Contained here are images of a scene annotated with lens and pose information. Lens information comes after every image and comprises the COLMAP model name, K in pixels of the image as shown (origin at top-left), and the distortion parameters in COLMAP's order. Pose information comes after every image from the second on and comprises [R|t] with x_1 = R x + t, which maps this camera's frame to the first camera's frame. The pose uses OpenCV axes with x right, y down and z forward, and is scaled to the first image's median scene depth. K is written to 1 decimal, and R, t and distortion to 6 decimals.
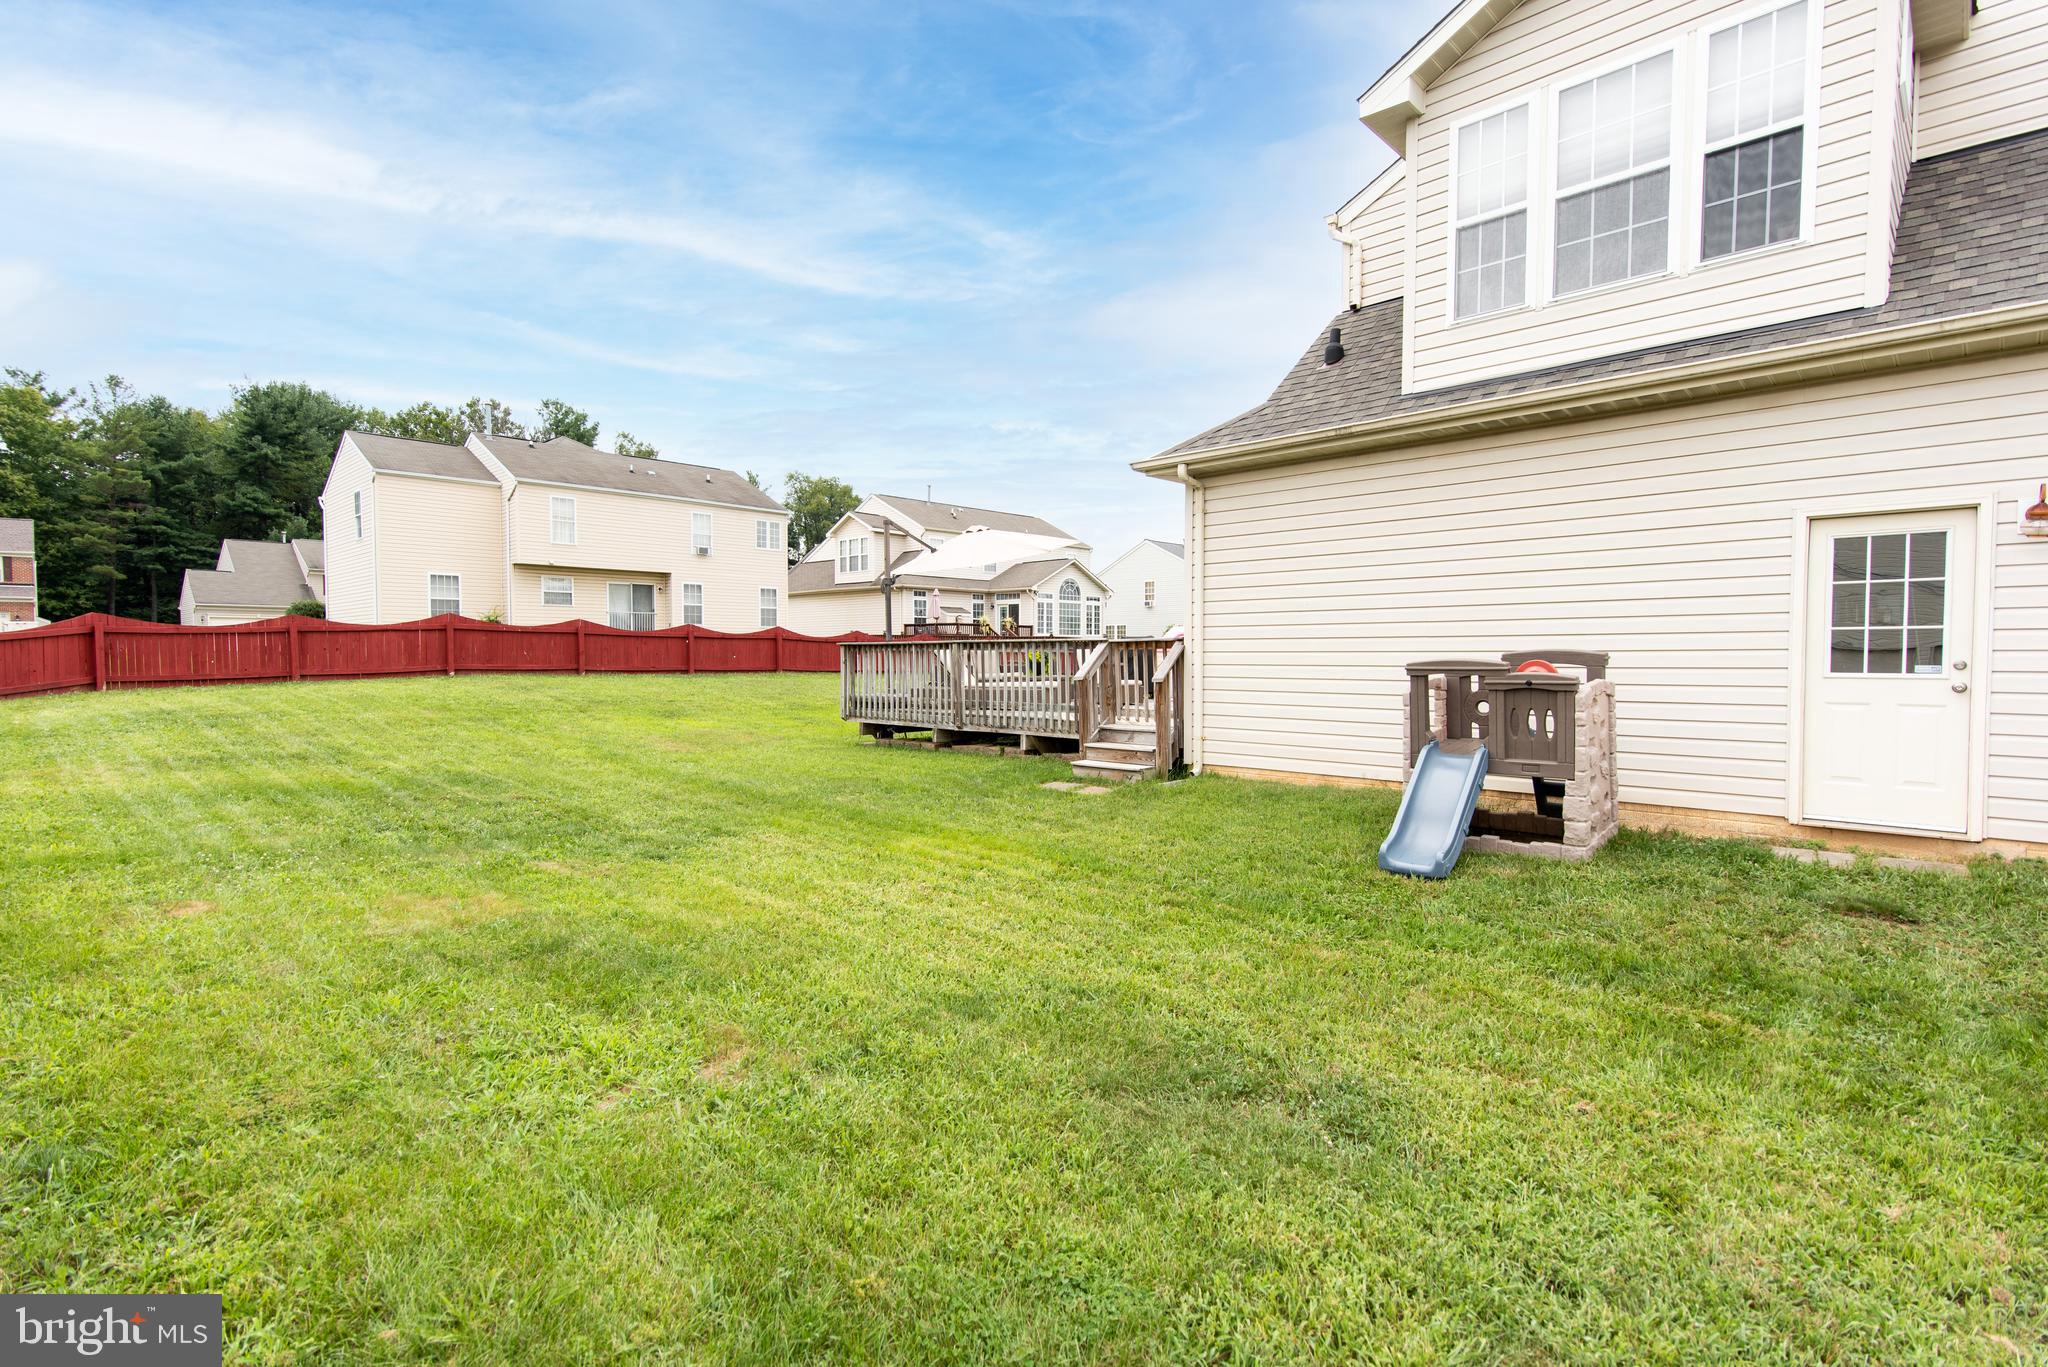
lens RADIAL K [[1001.0, 0, 1024.0], [0, 1001.0, 683.5], [0, 0, 1]] dist [0.016004, 0.000293]
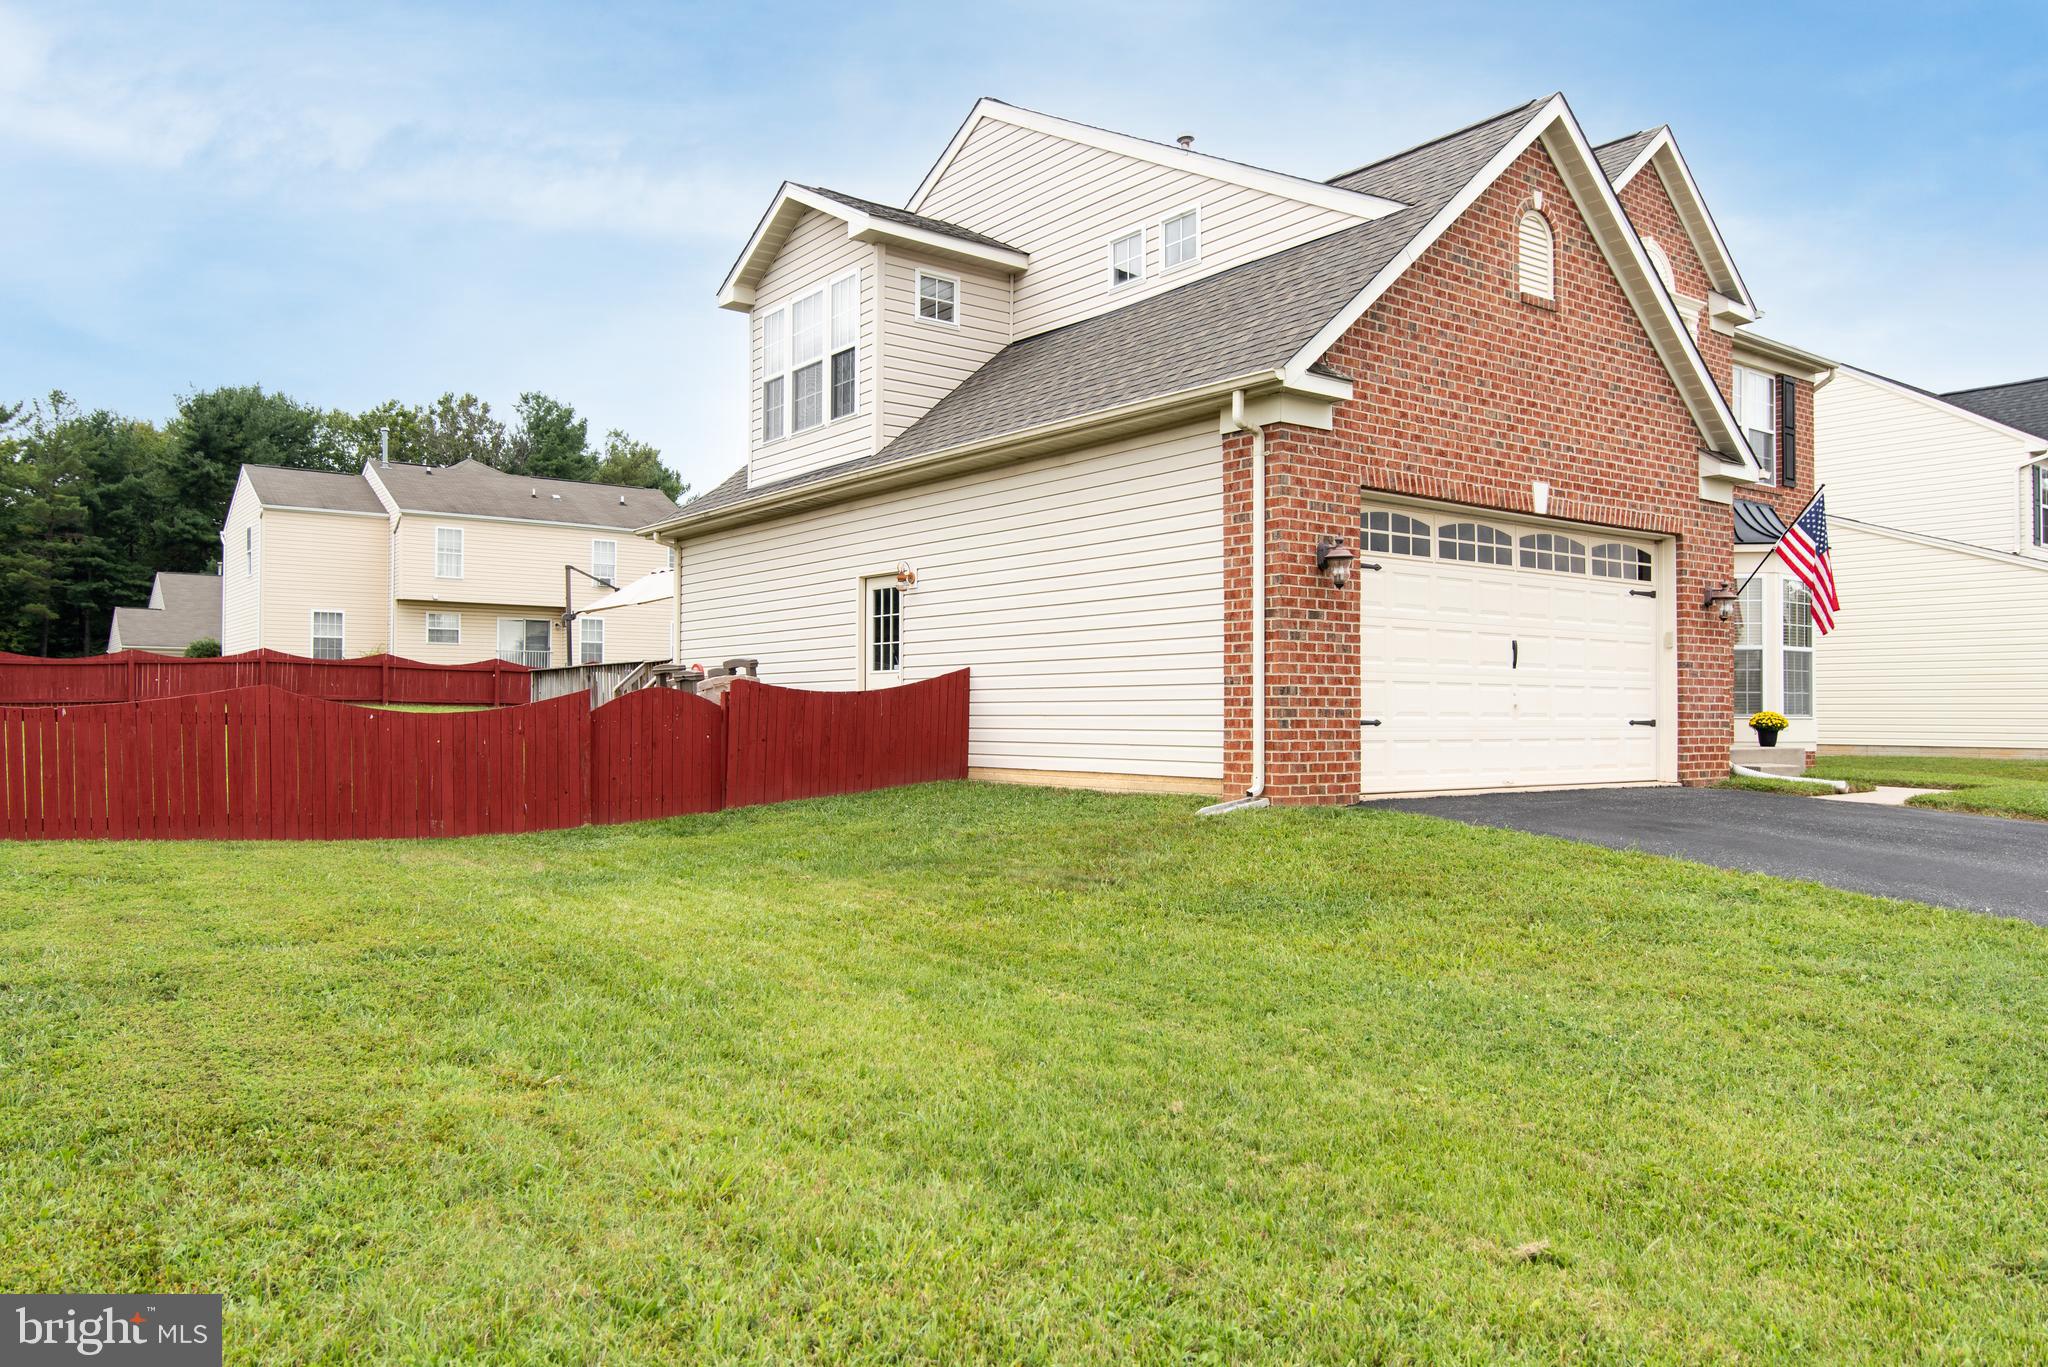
lens RADIAL K [[1461.8, 0, 1024.0], [0, 1461.8, 683.5], [0, 0, 1]] dist [-0.001915, -0.002077]
pose [[0.988901, -0.000857, -0.148576, 0.128114], [-0.006851, 0.998657, -0.051363, 0.011951], [0.148420, 0.051811, 0.987566, -0.120827]]
